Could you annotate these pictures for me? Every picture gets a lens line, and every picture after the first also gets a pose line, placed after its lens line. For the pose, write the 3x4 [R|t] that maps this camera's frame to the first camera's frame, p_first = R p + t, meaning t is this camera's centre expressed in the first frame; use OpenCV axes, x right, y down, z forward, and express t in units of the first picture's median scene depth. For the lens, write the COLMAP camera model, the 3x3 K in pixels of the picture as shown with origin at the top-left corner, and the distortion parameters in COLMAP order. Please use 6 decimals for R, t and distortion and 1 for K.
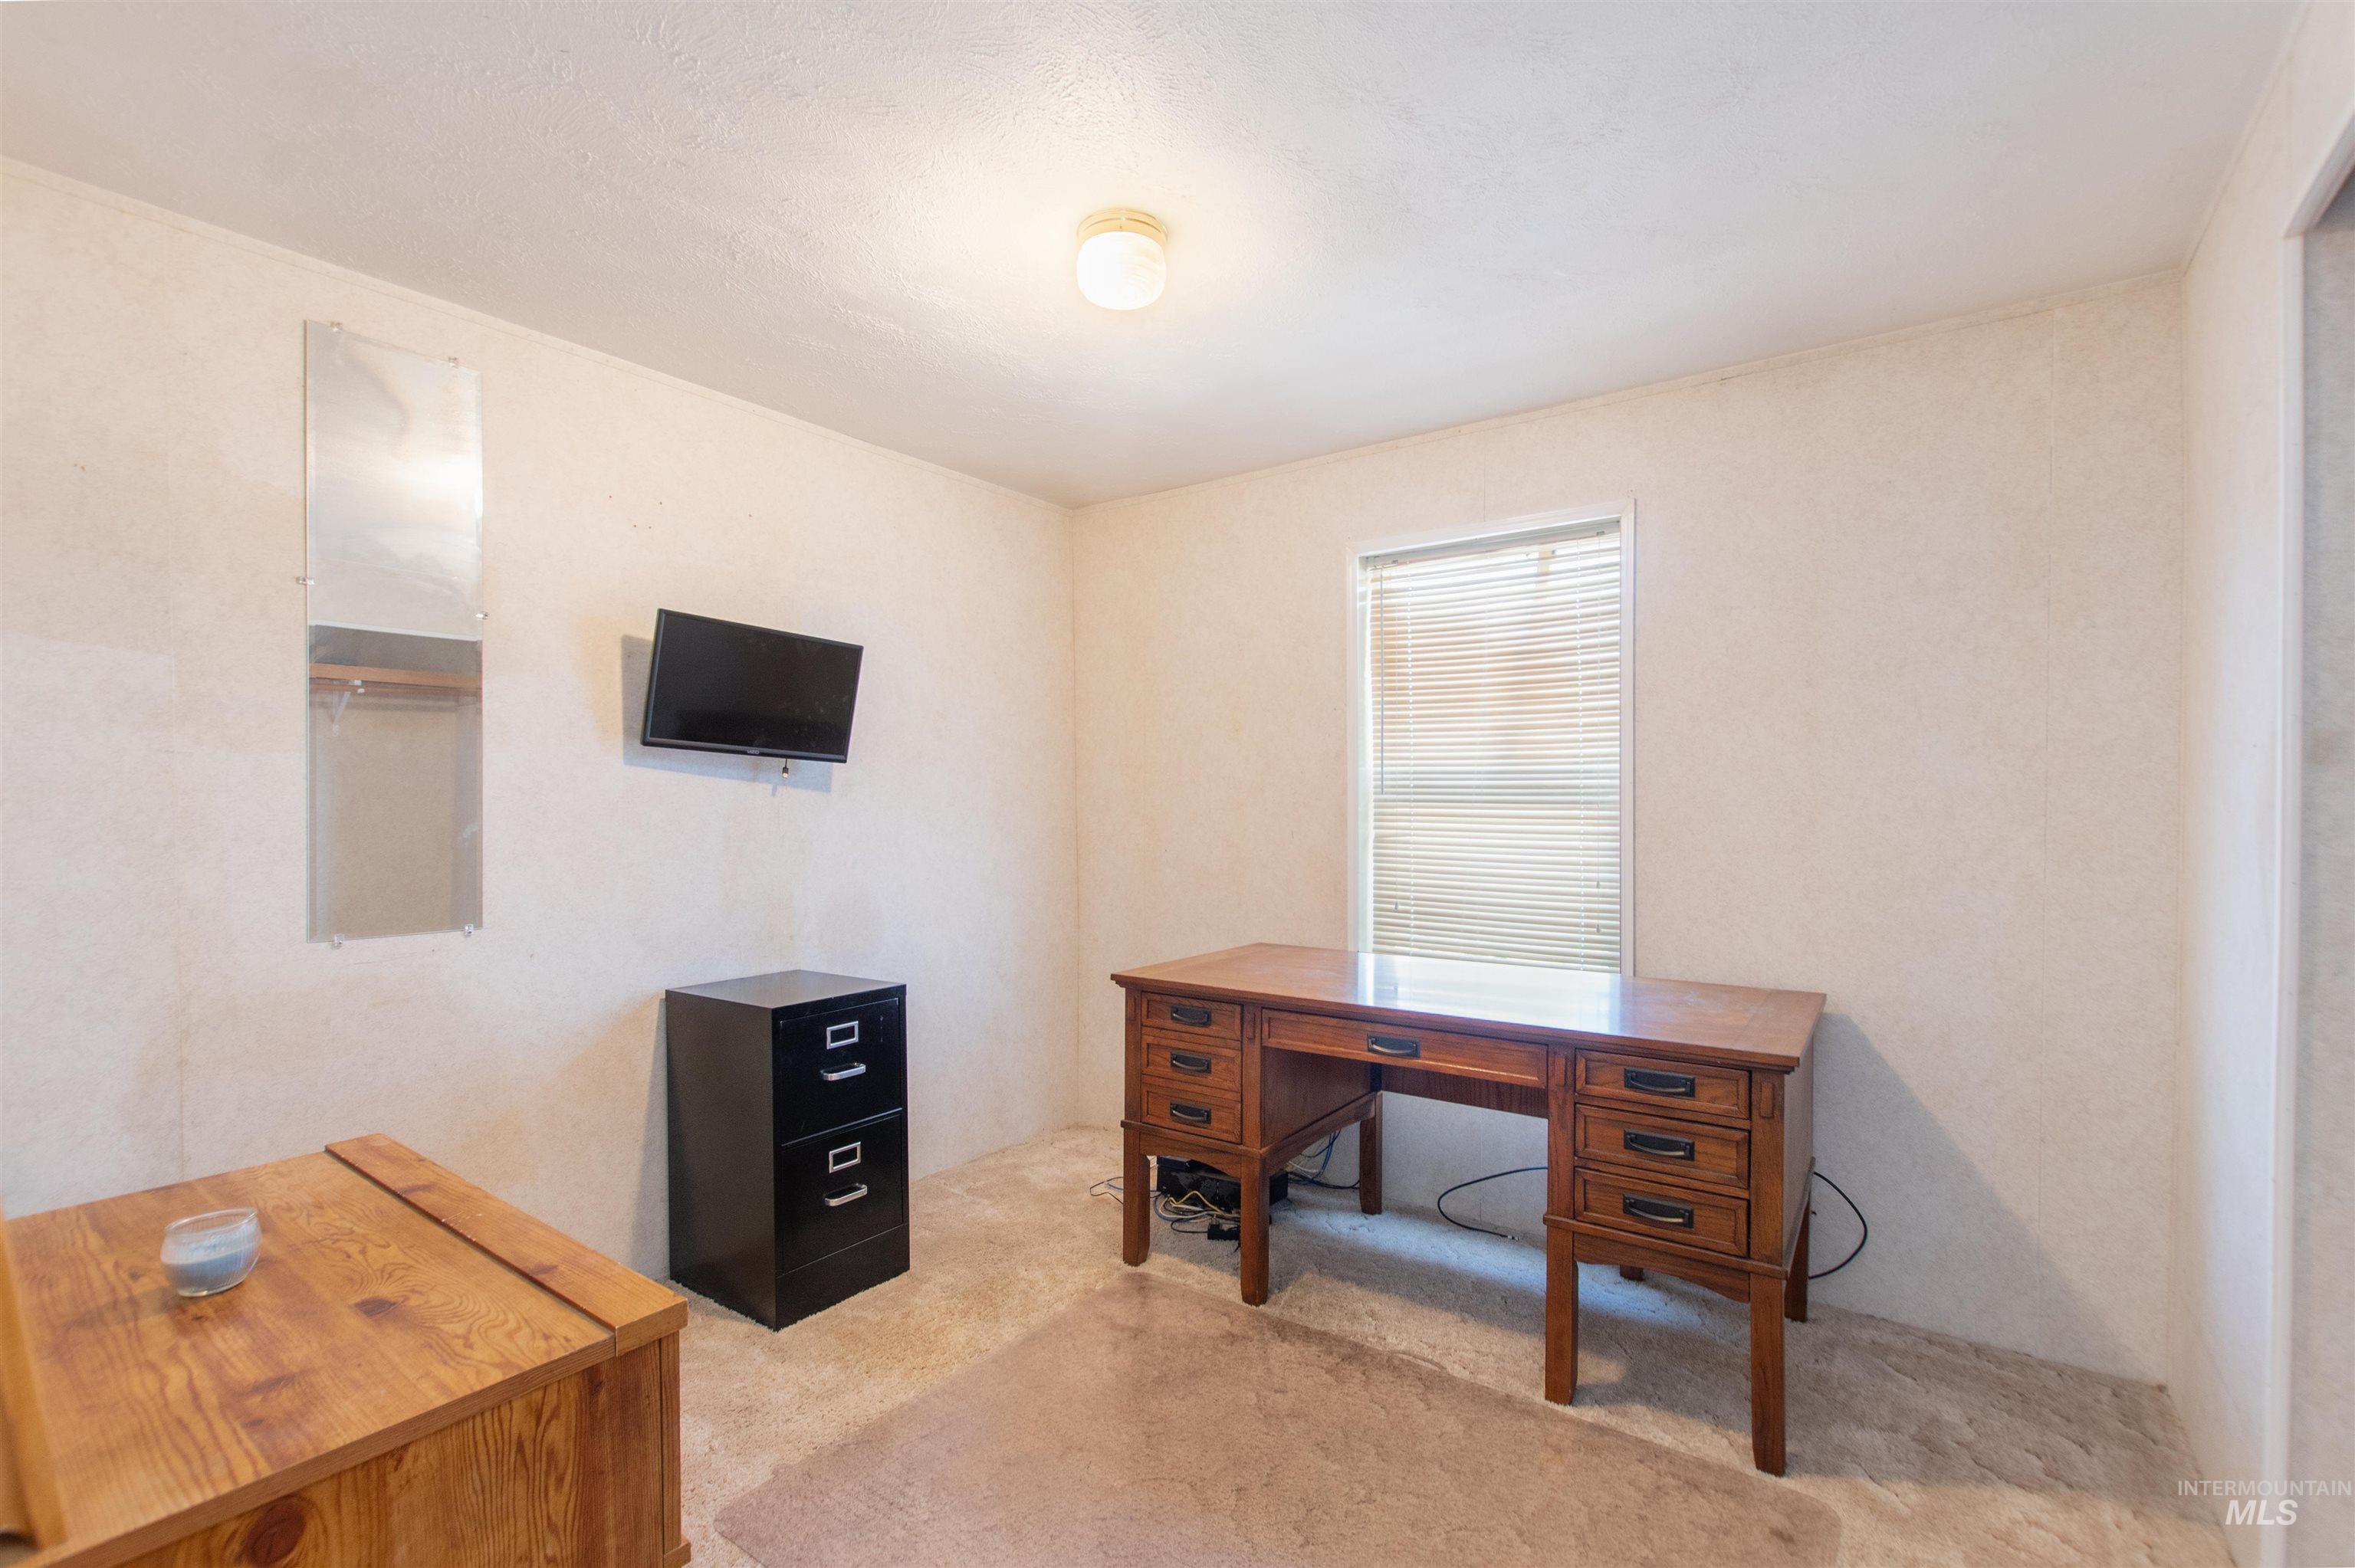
lens RADIAL K [[1046.7, 0, 1185.9], [0, 1046.7, 779.8], [0, 0, 1]] dist [0.008008, -0.003677]
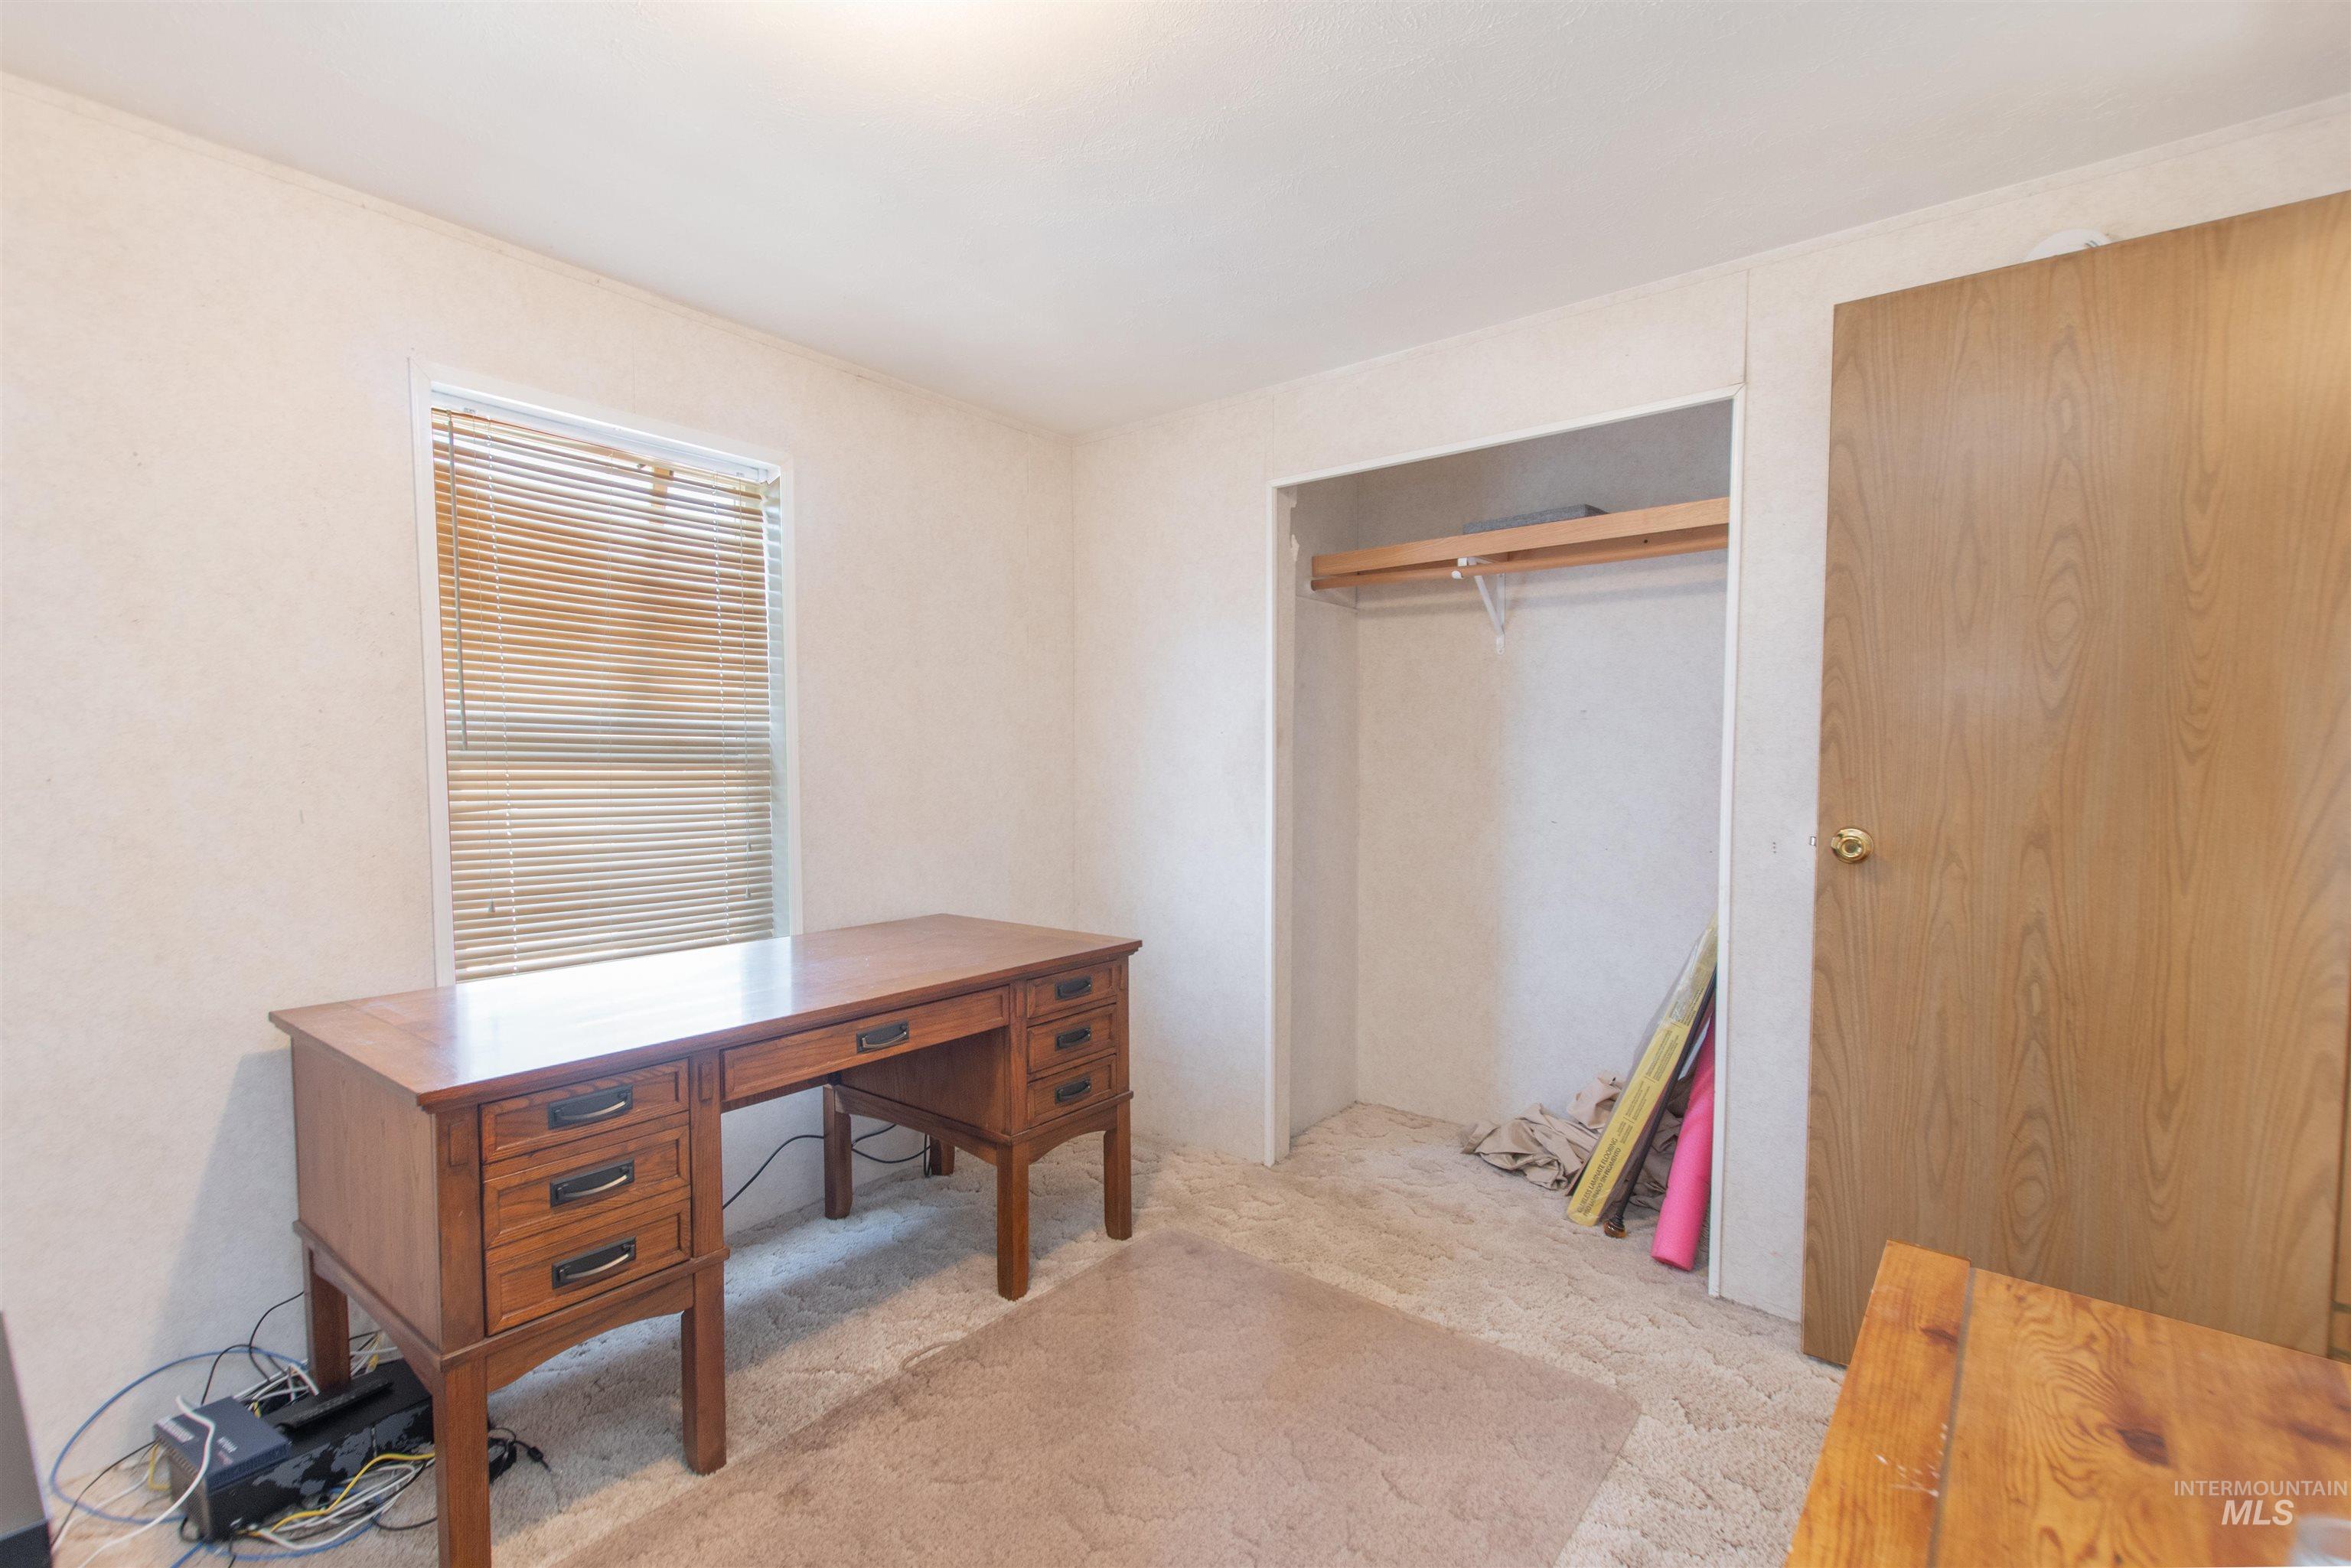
lens RADIAL K [[1045.1, 0, 1160.5], [0, 1045.1, 780.6], [0, 0, 1]] dist [0.008008, -0.003677]
pose [[0.055309, -0.020348, 0.998262, -0.775175], [-0.023199, 0.999496, 0.021659, 0.014864], [-0.998200, -0.024356, 0.054810, 0.837411]]
